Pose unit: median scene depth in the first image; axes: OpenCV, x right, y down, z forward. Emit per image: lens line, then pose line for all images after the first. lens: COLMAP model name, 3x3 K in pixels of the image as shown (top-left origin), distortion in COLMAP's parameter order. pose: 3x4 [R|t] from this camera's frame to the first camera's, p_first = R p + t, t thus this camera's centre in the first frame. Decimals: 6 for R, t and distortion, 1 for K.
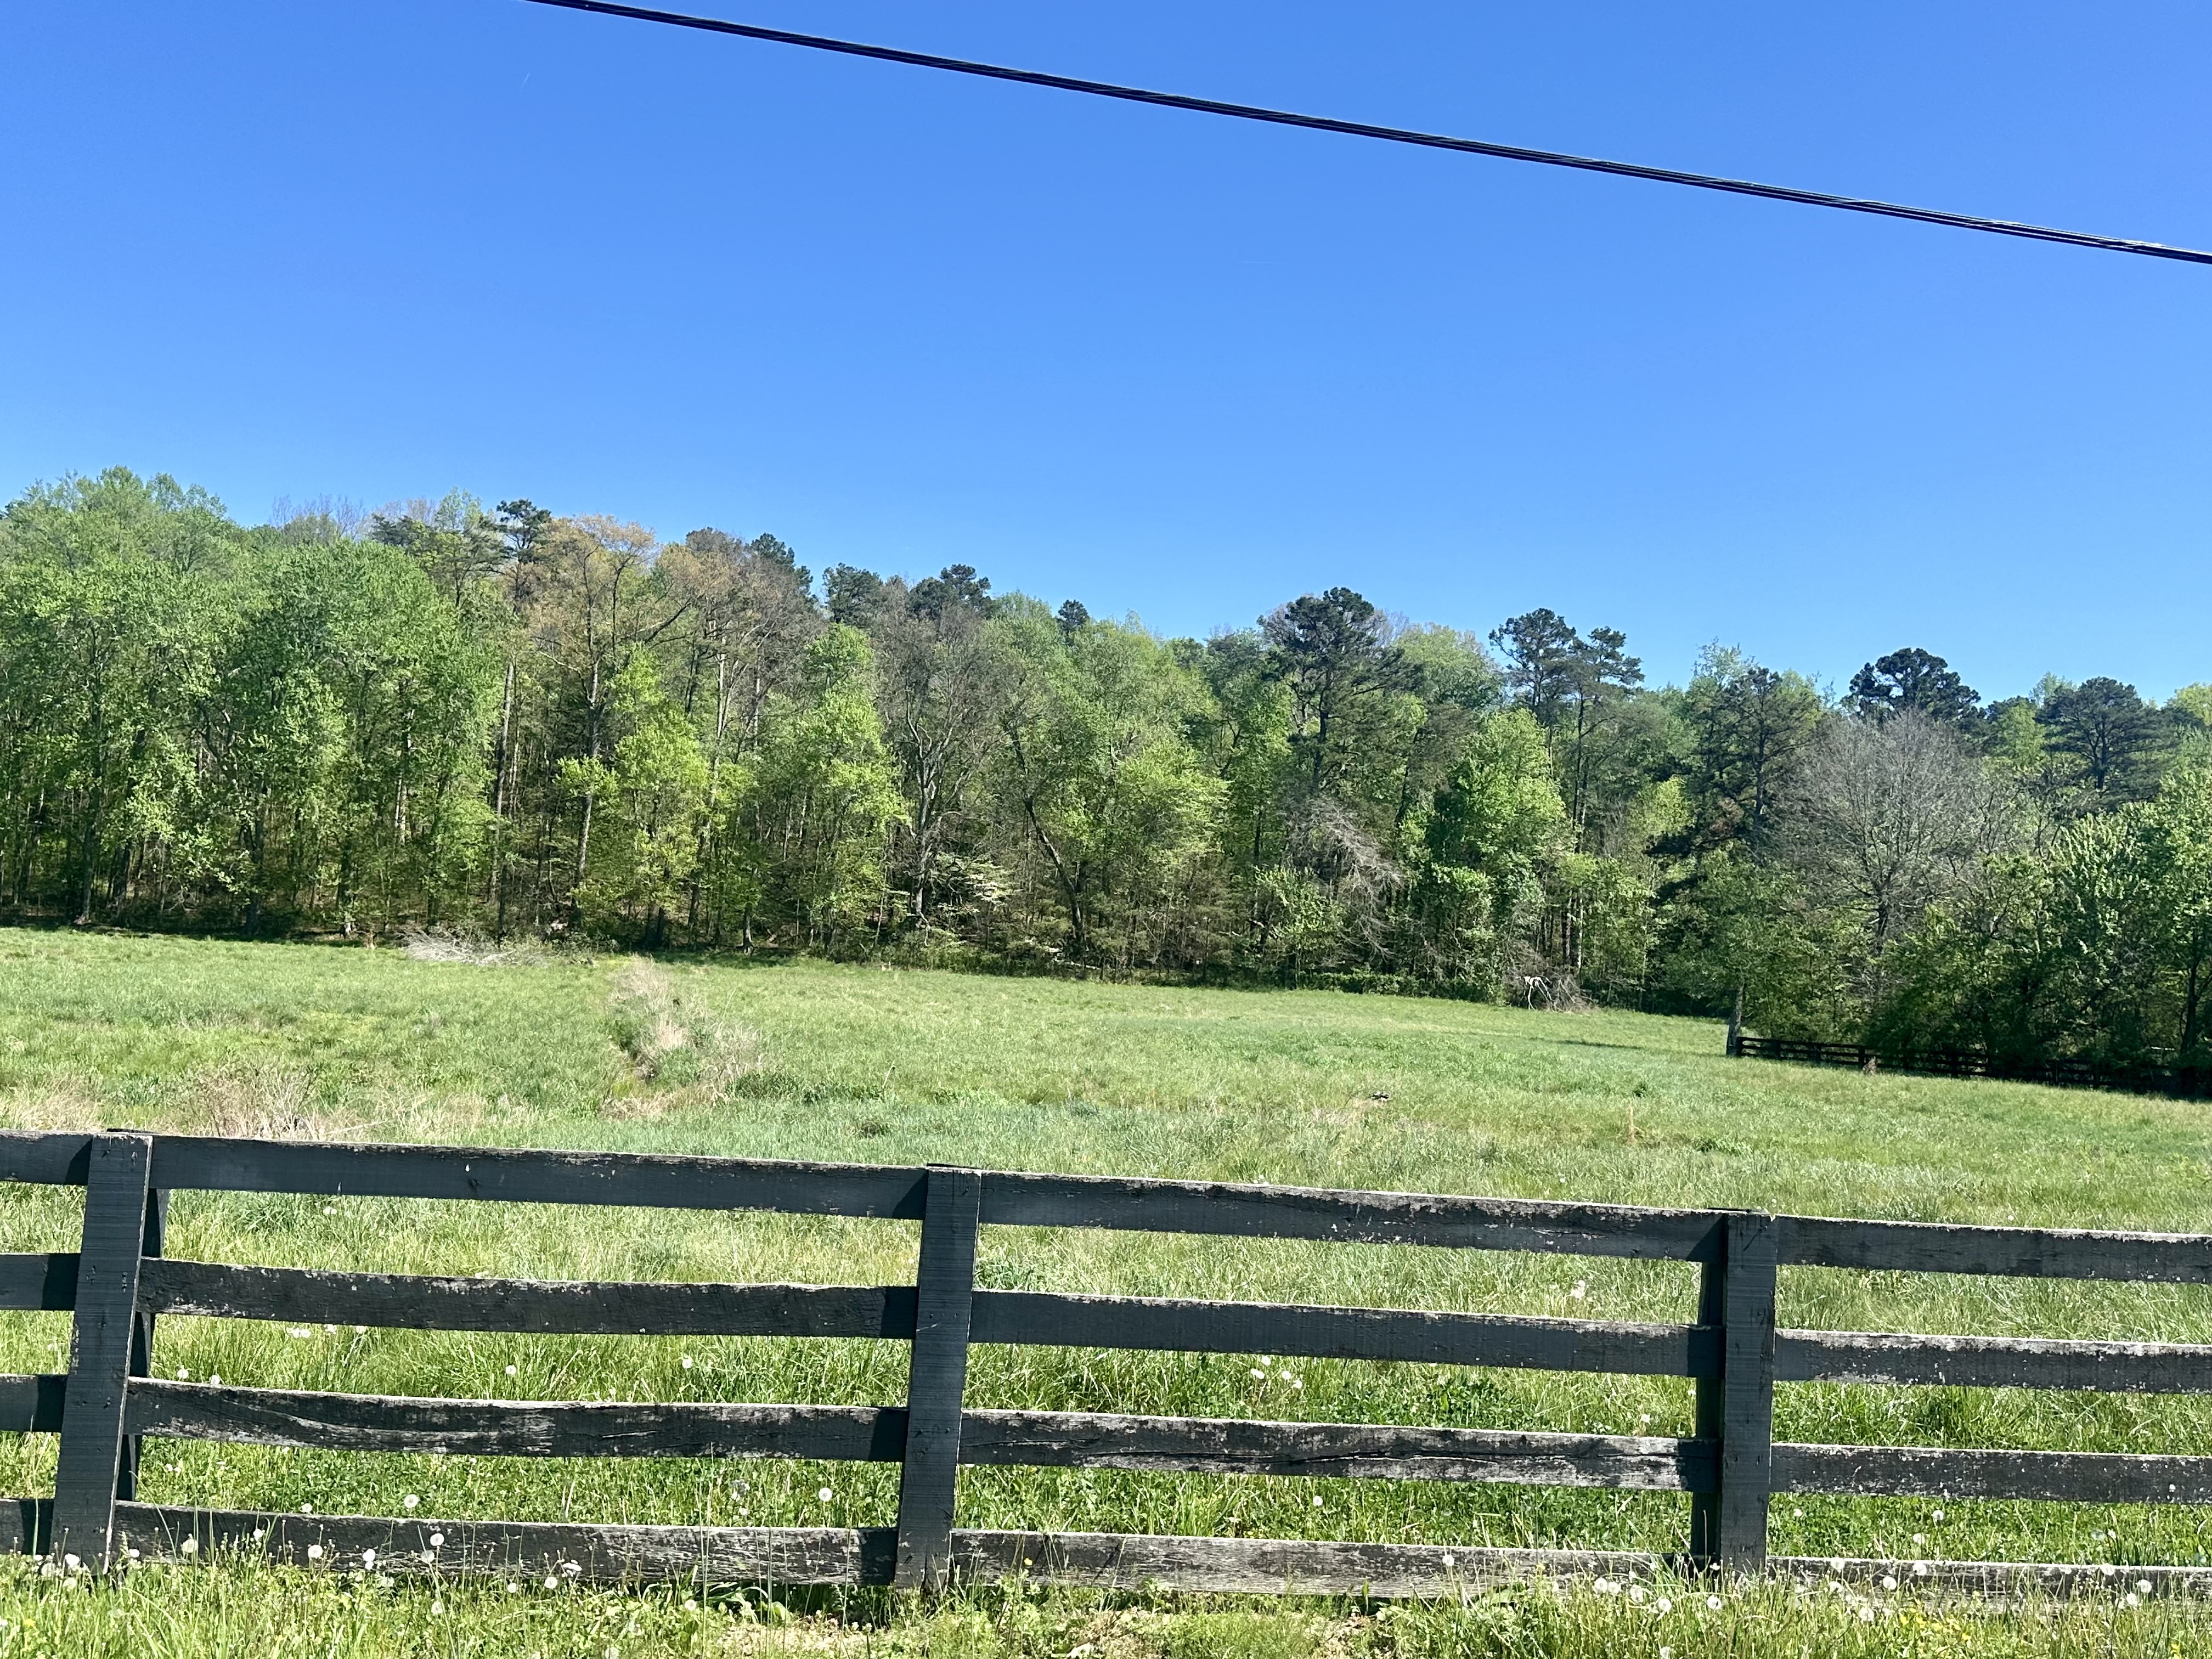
lens RADIAL K [[1979.5, 0, 1091.2], [0, 1979.5, 851.0], [0, 0, 1]] dist [0.170796, -0.376037]
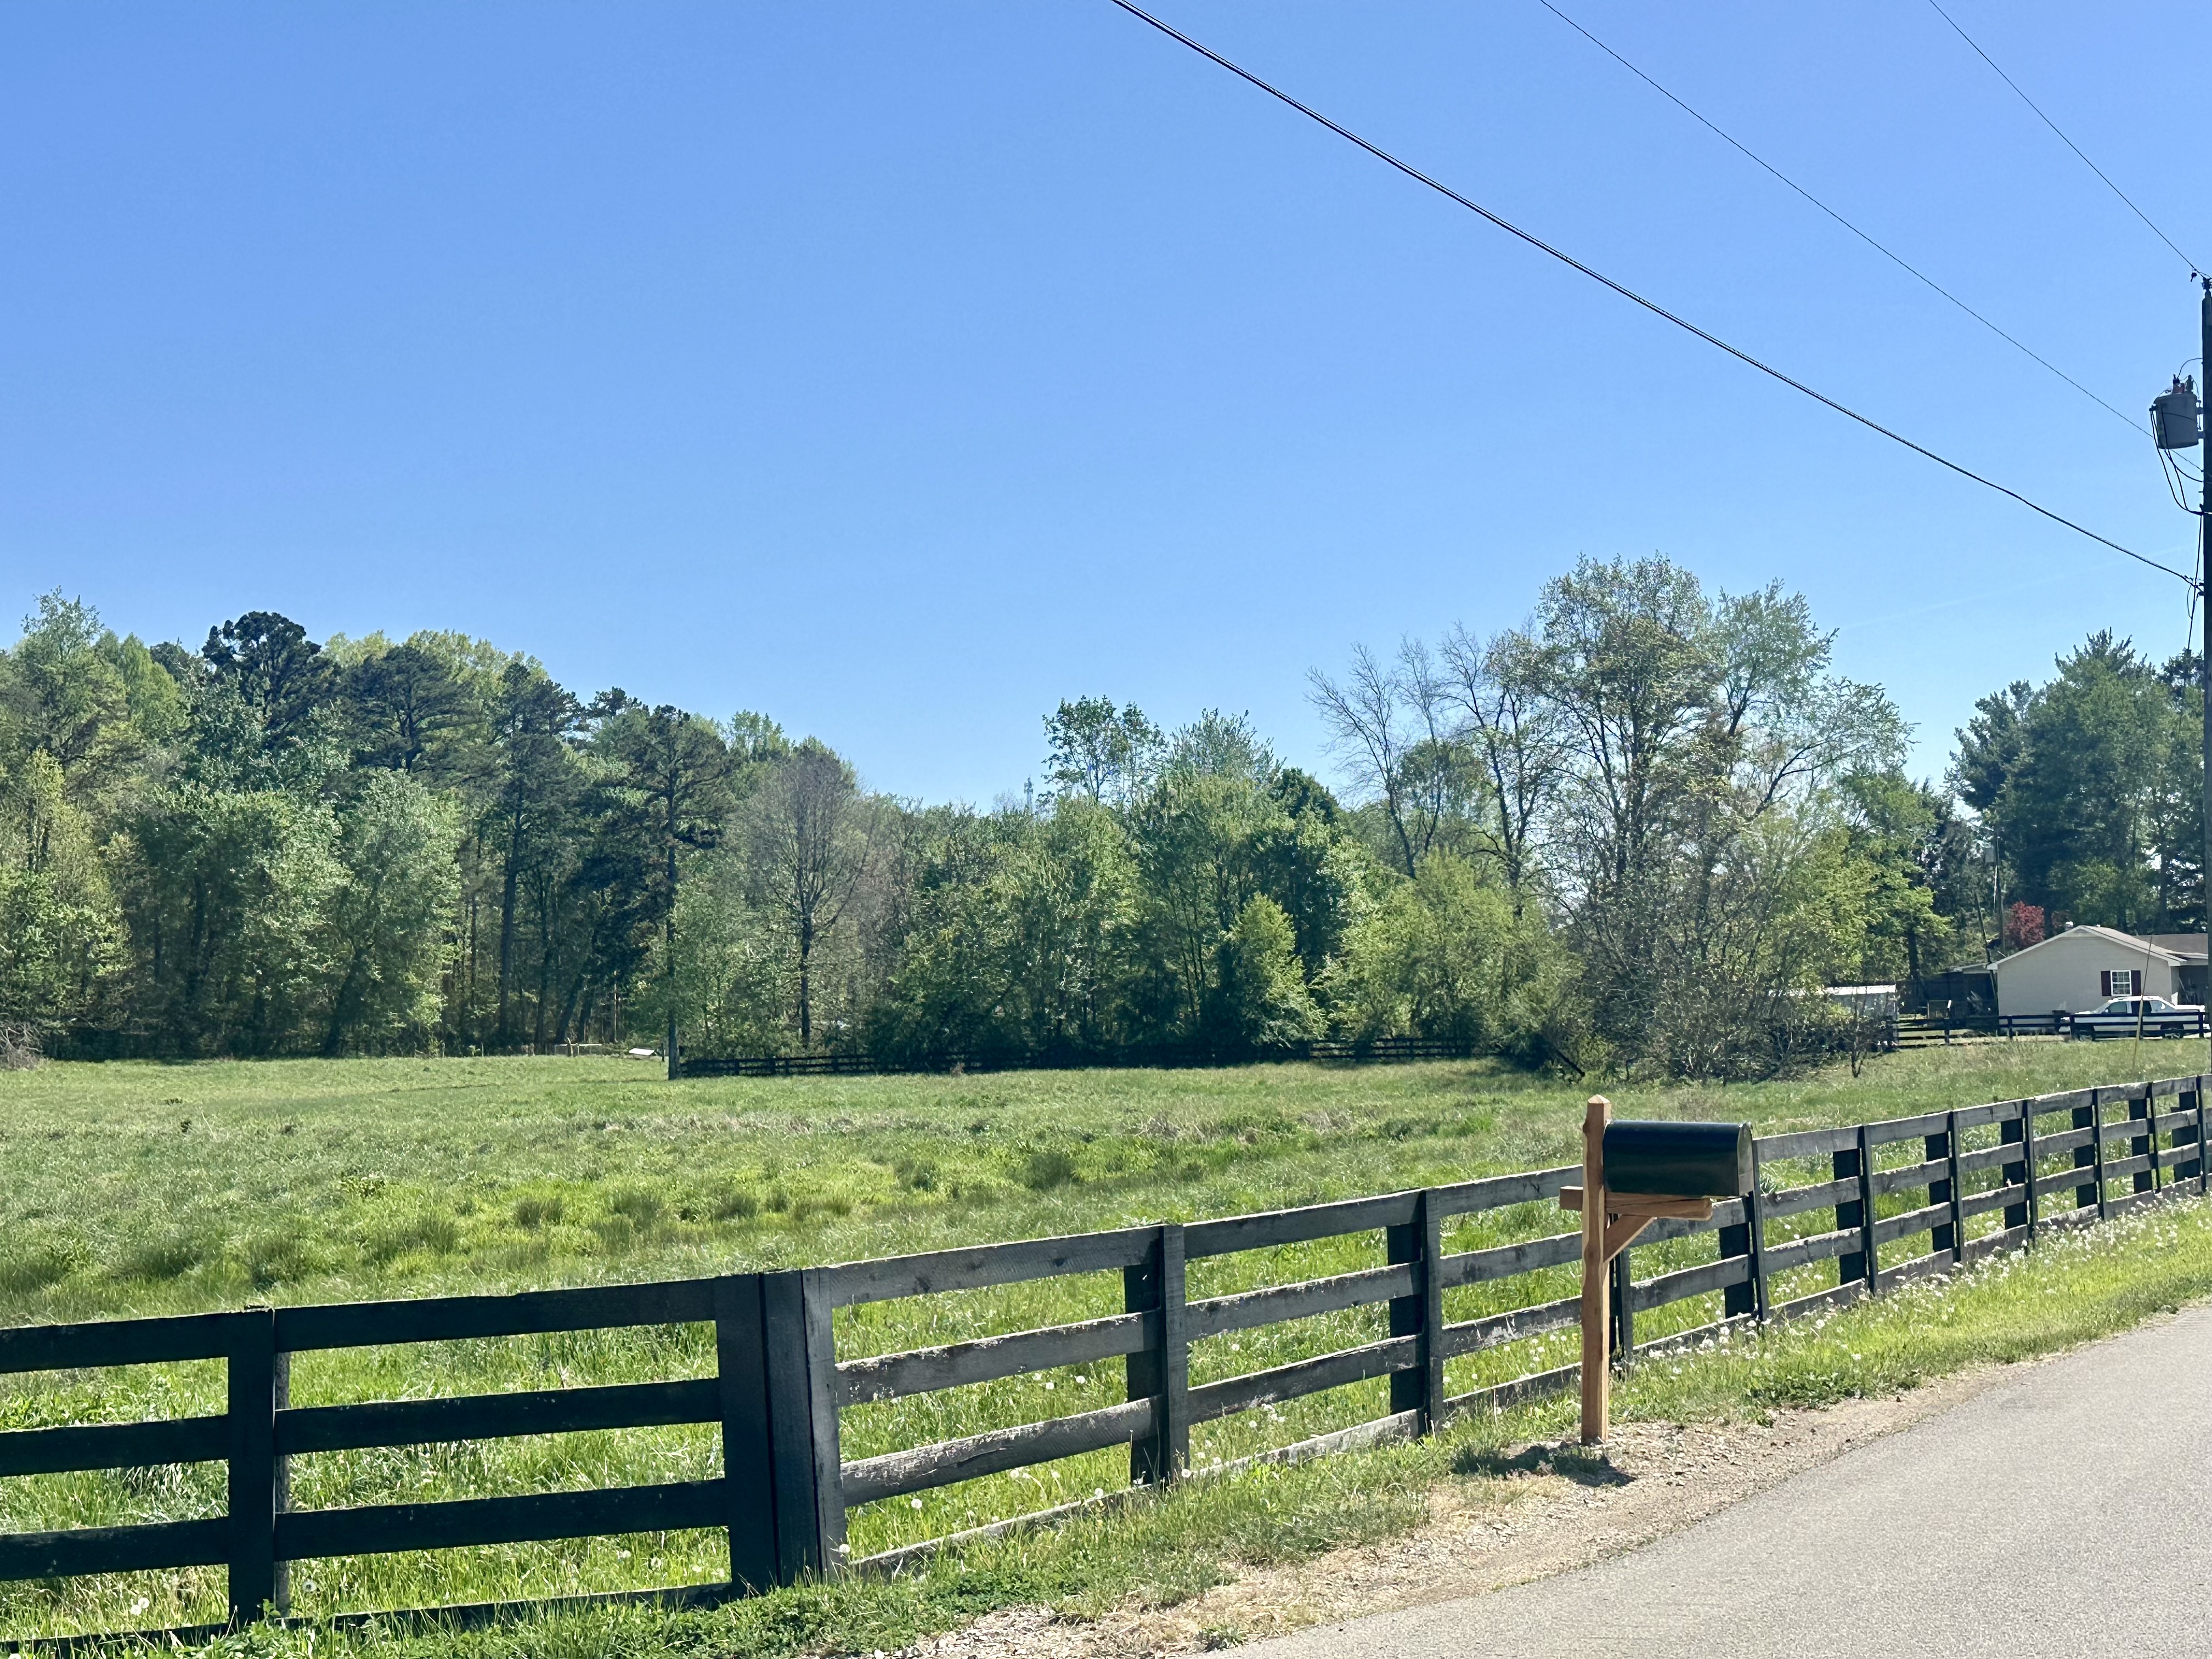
lens RADIAL K [[3003.7, 0, 1127.6], [0, 3003.7, 819.2], [0, 0, 1]] dist [0.185597, -0.294203]
pose [[0.578627, -0.025987, 0.815178, -0.524601], [0.014223, 0.999662, 0.021772, -0.040703], [-0.815468, -0.001003, 0.578801, -0.064118]]
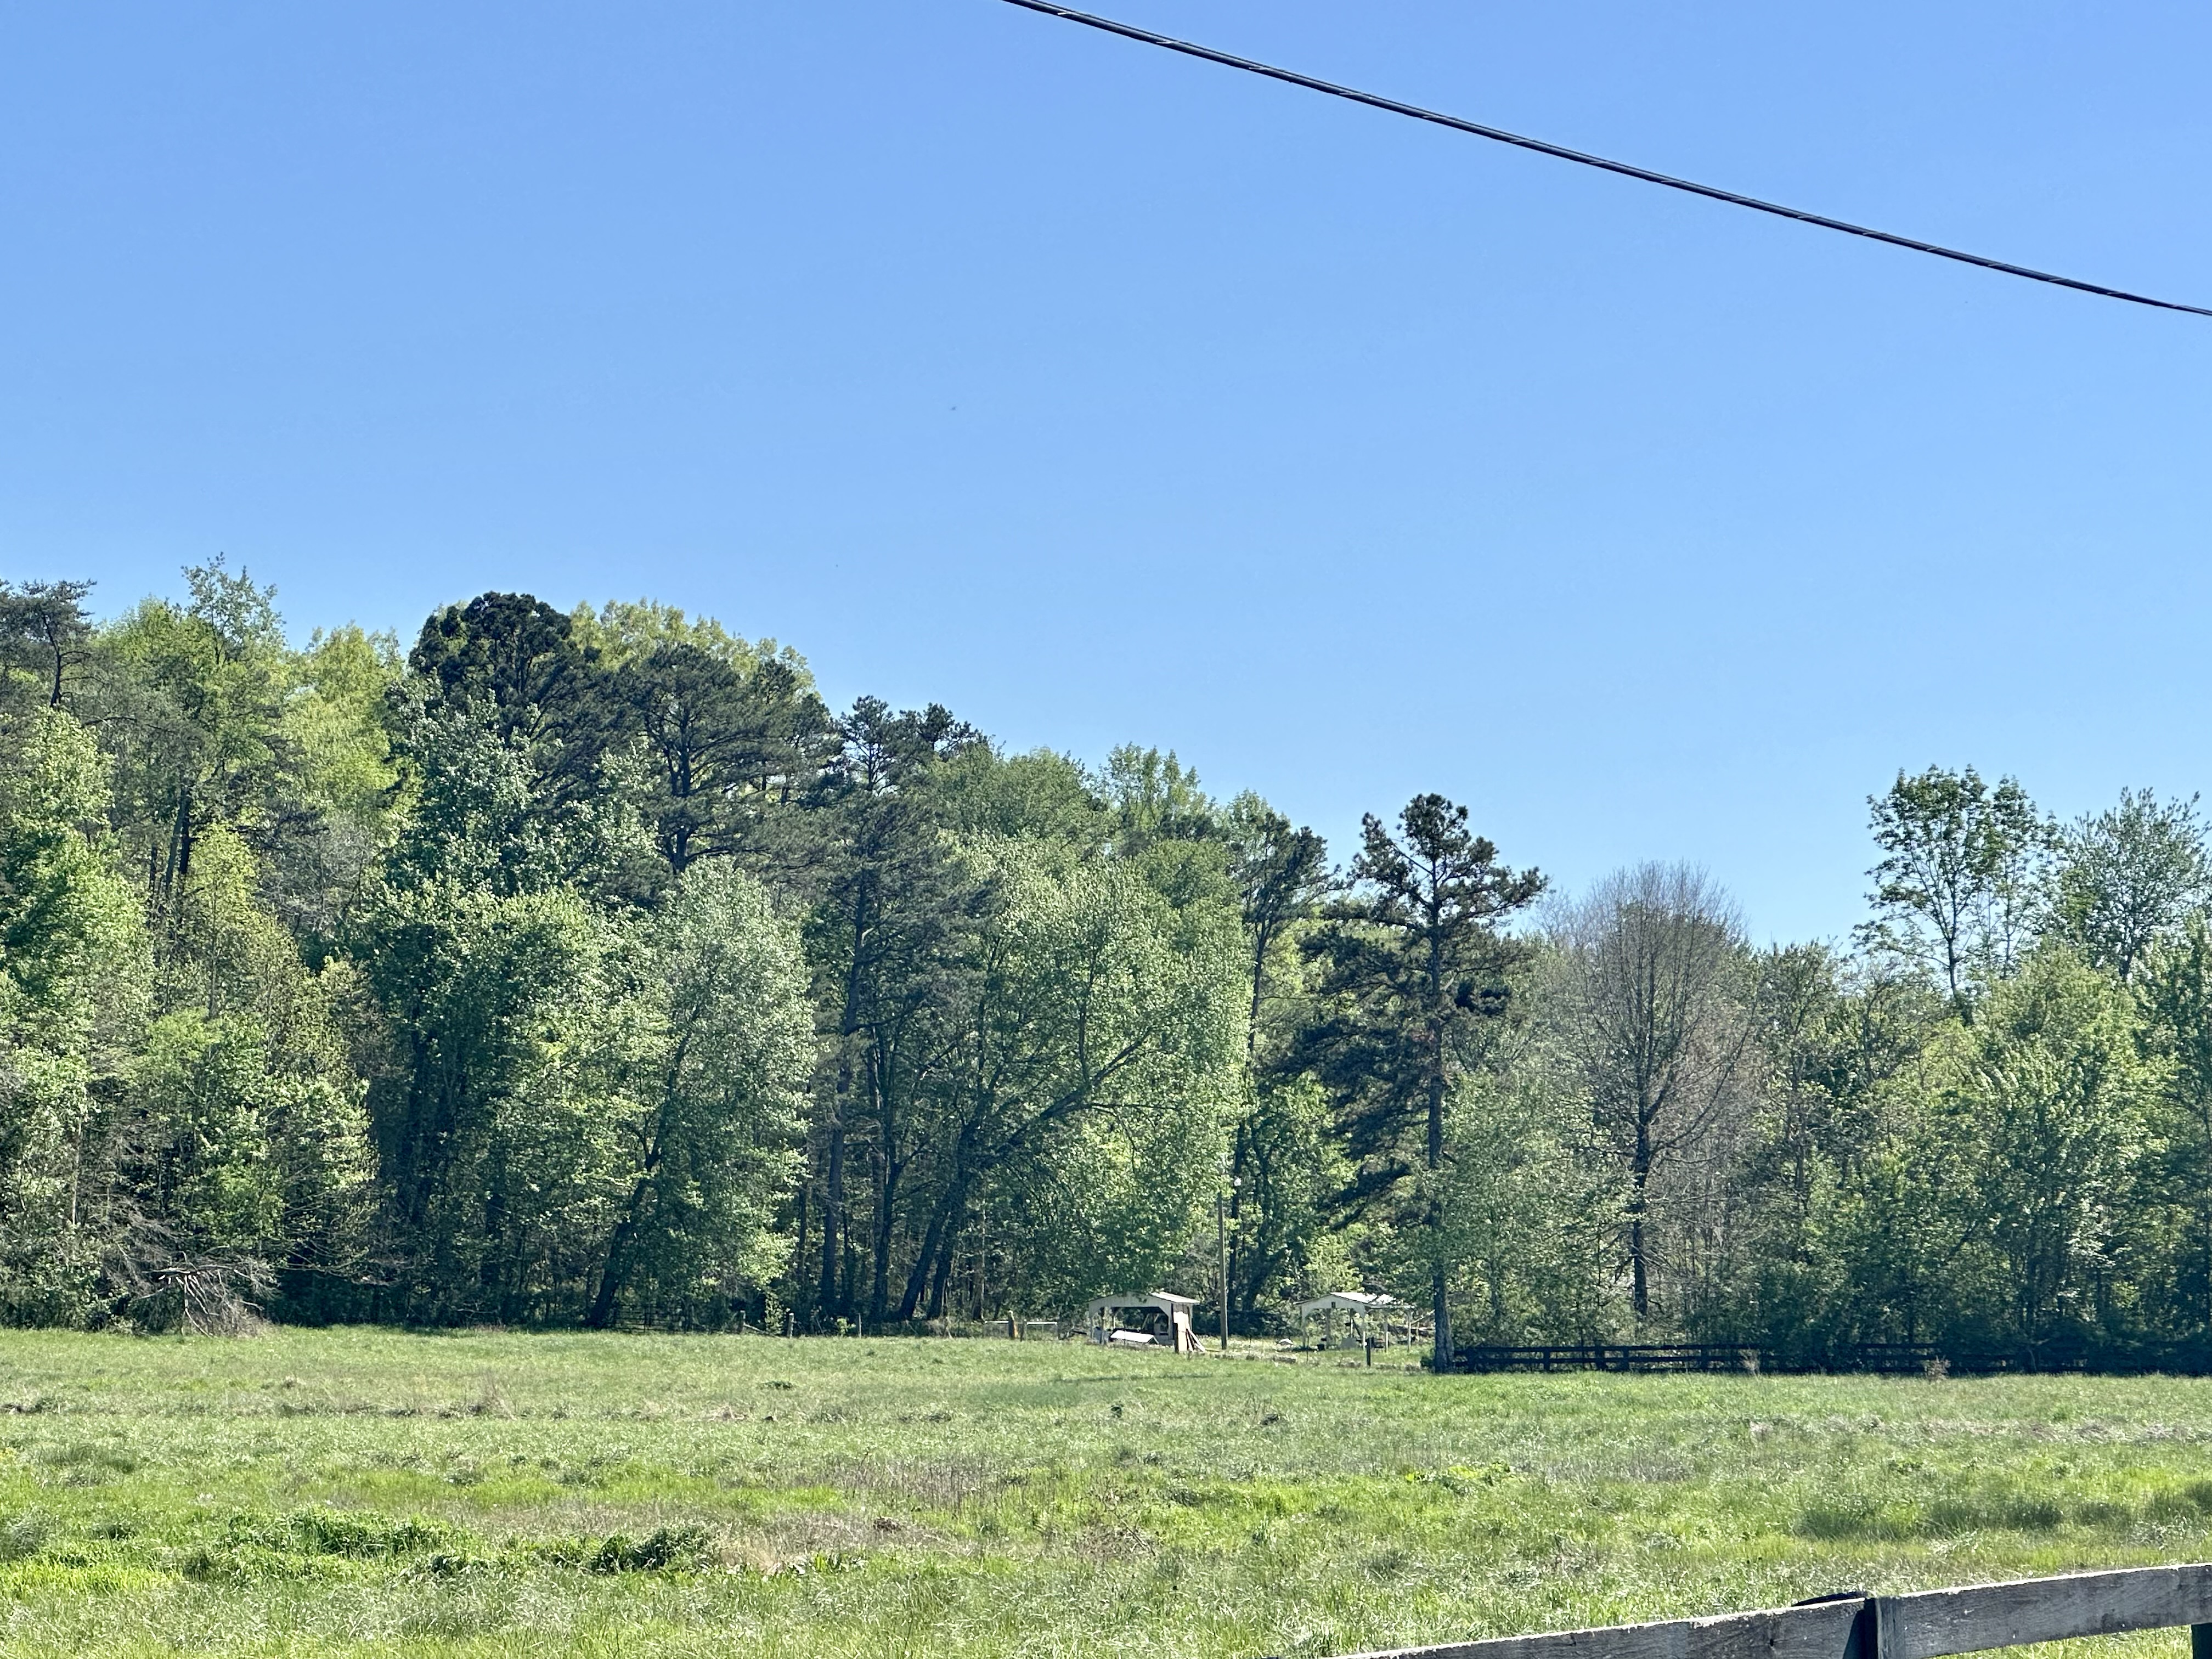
lens RADIAL K [[5982.5, 0, 1108.6], [0, 5982.5, 823.6], [0, 0, 1]] dist [-0.134158, 6.243698]
pose [[0.619303, -0.003750, 0.785143, -0.844954], [-0.003861, 0.999962, 0.007822, -0.062657], [-0.785143, -0.007876, 0.619265, -0.096021]]
